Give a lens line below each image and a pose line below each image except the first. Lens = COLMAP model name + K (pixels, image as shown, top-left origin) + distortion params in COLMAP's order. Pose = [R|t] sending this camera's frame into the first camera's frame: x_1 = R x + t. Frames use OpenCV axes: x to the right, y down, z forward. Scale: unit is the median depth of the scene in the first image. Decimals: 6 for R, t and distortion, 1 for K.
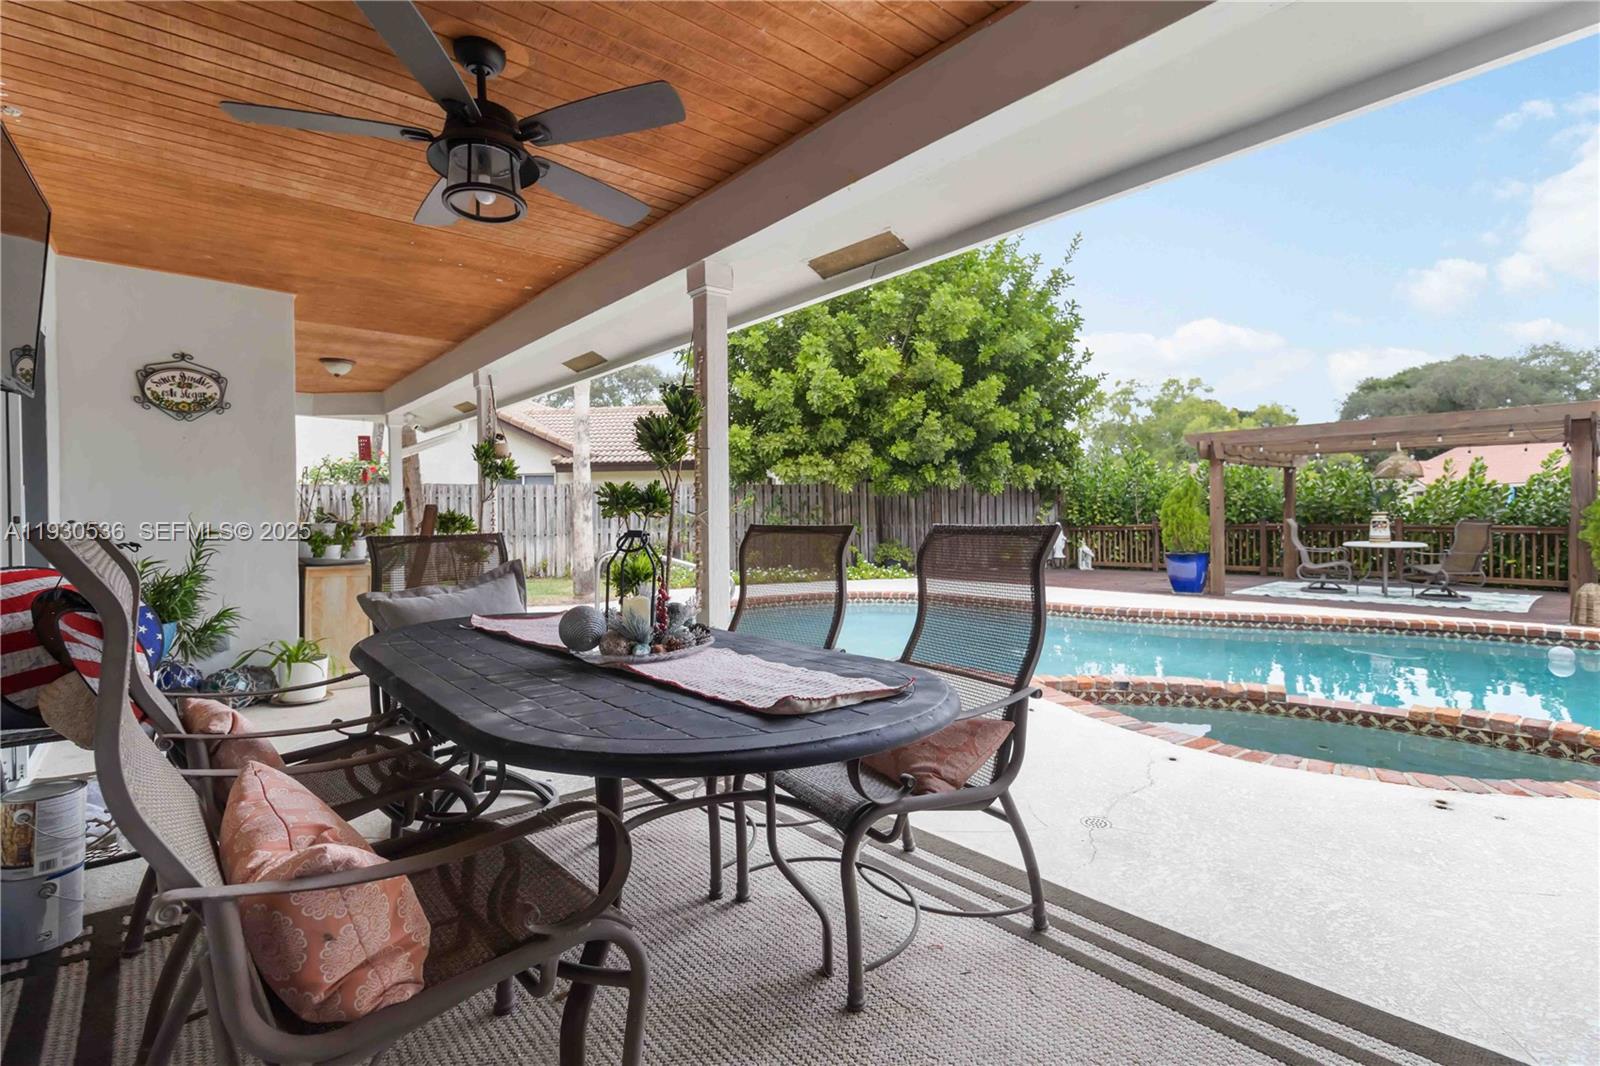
lens RADIAL K [[741.6, 0, 803.3], [0, 741.6, 512.4], [0, 0, 1]] dist [0.000735, 0.000153]
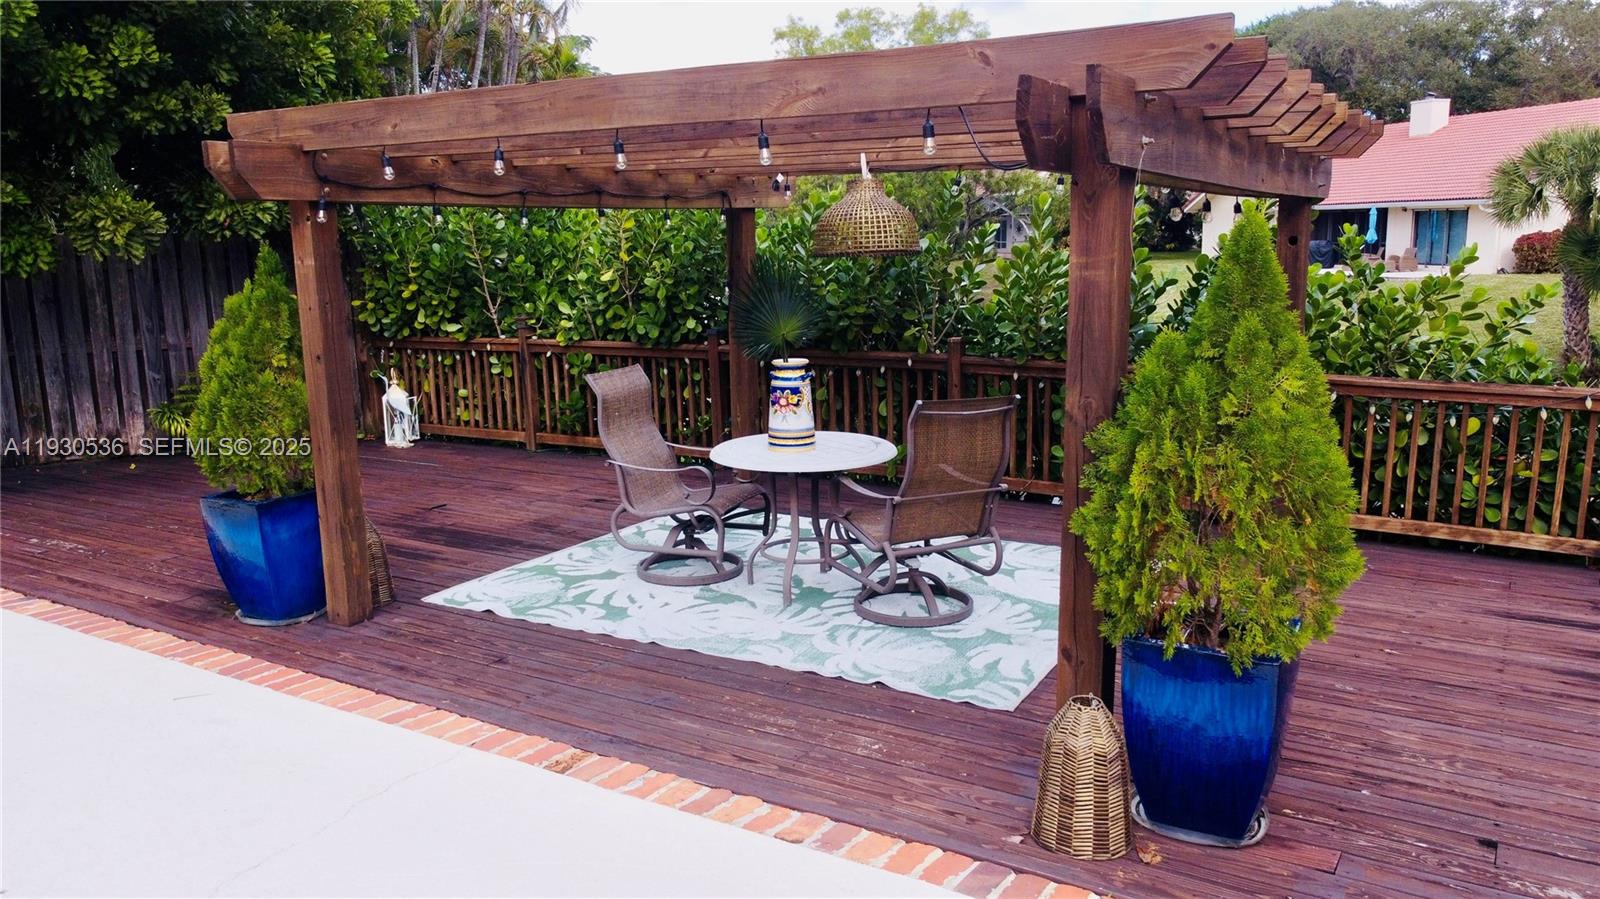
lens RADIAL K [[1235.4, 0, 800.0], [0, 1235.4, 449.5], [0, 0, 1]] dist [0.000709, -0.003195]
pose [[0.952080, -0.057154, 0.300461, 0.483798], [0.005462, 0.985405, 0.170139, -0.045865], [-0.305800, -0.160345, 0.938497, 0.358014]]
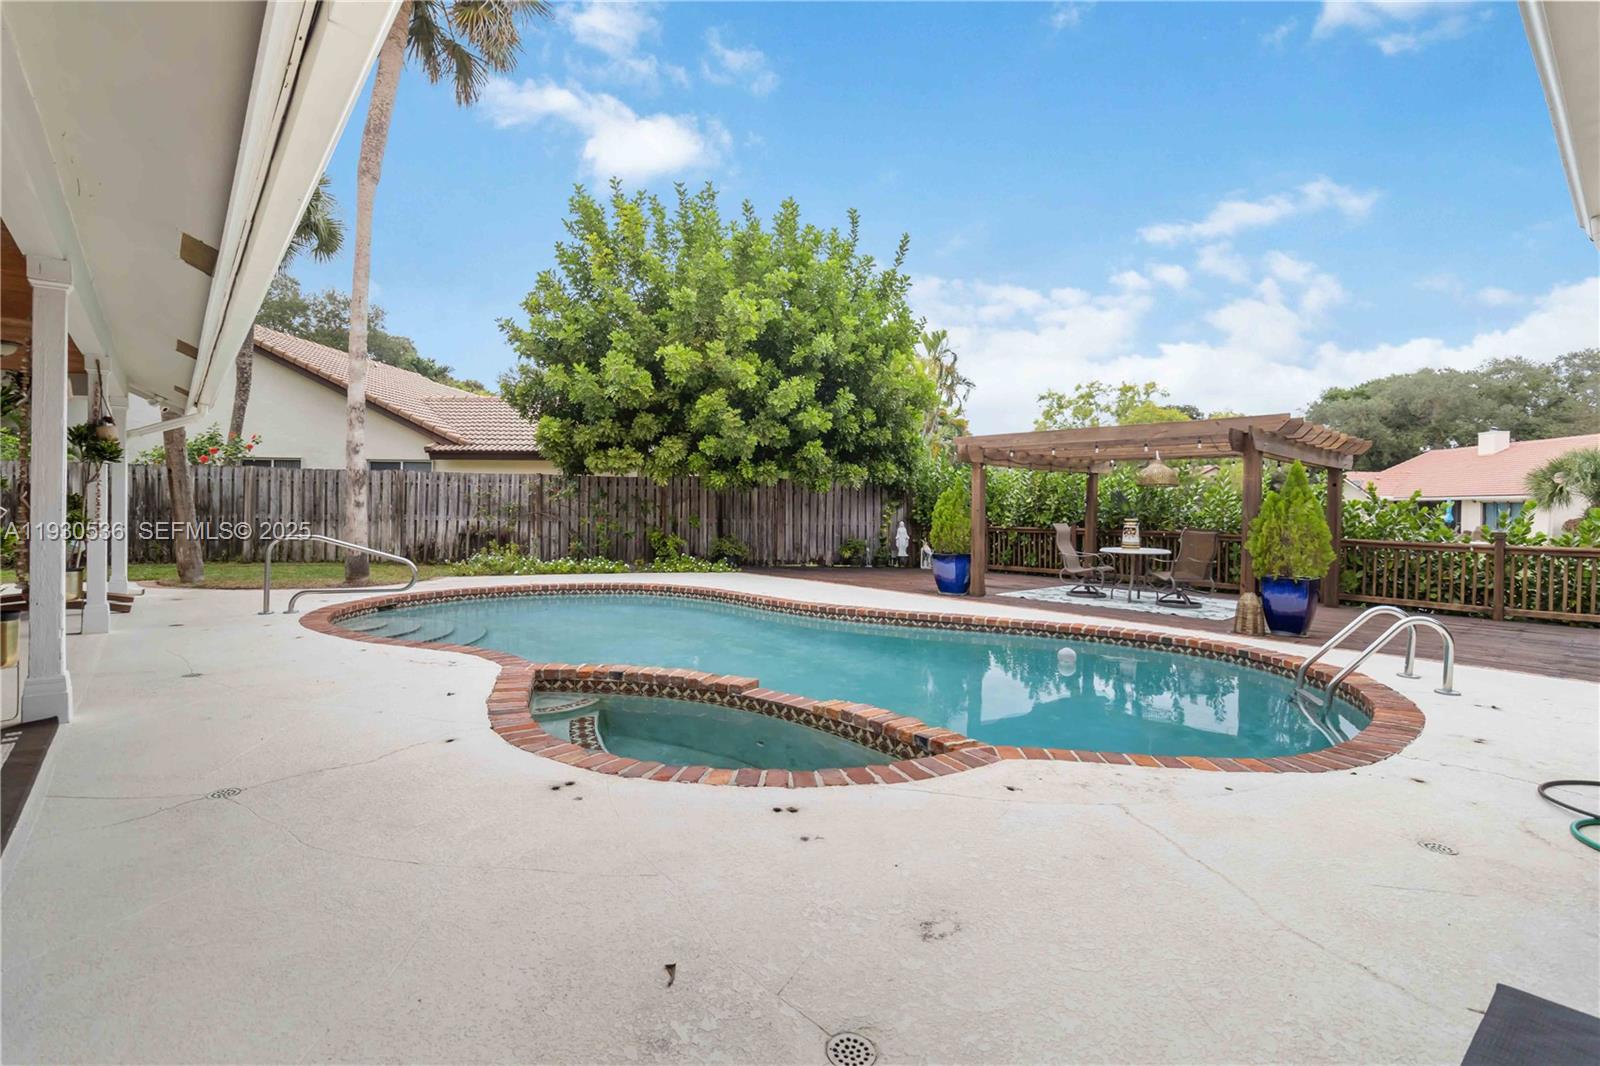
lens RADIAL K [[739.9, 0, 797.6], [0, 739.9, 504.8], [0, 0, 1]] dist [-0.000651, -0.000116]
pose [[0.999637, 0.026931, -0.000540, 0.254380], [-0.026933, 0.999633, -0.002770, -0.003761], [0.000466, 0.002784, 0.999996, -0.014608]]
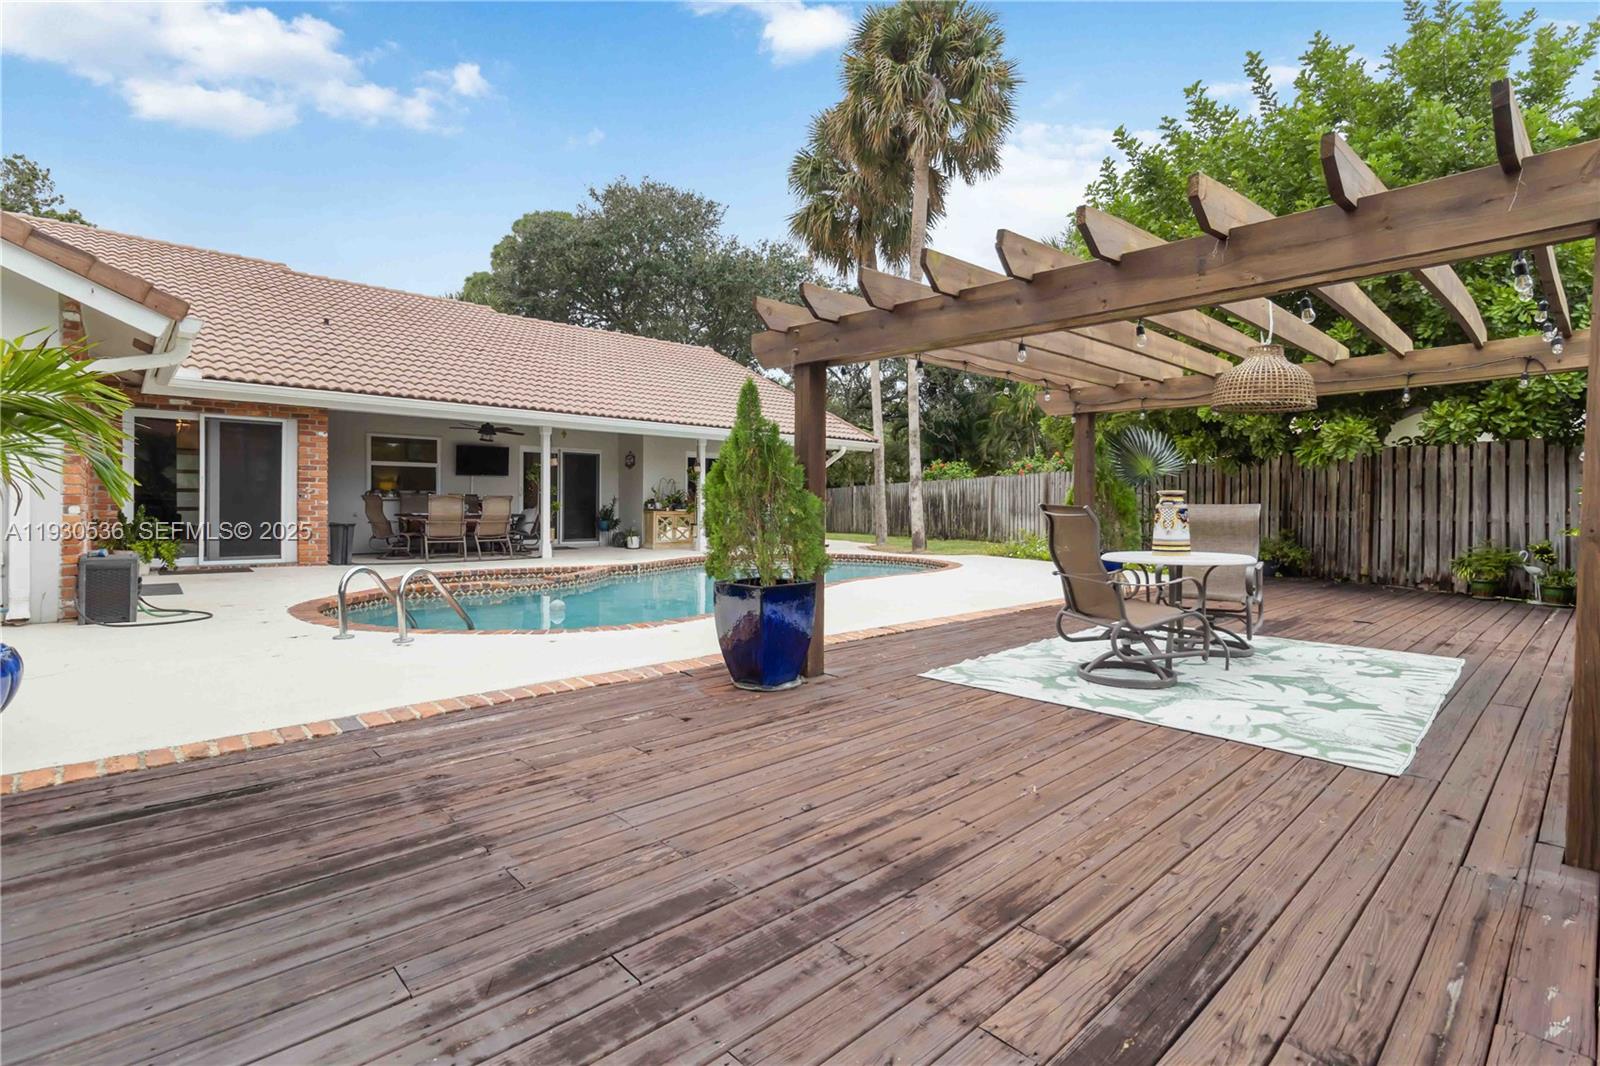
lens RADIAL K [[753.6, 0, 802.2], [0, 753.6, 507.5], [0, 0, 1]] dist [0.000018, -0.000070]
pose [[0.035825, 0.014474, -0.999253, 1.020494], [-0.003075, 0.999892, 0.014373, 0.004459], [0.999353, 0.002558, 0.035865, 0.599954]]
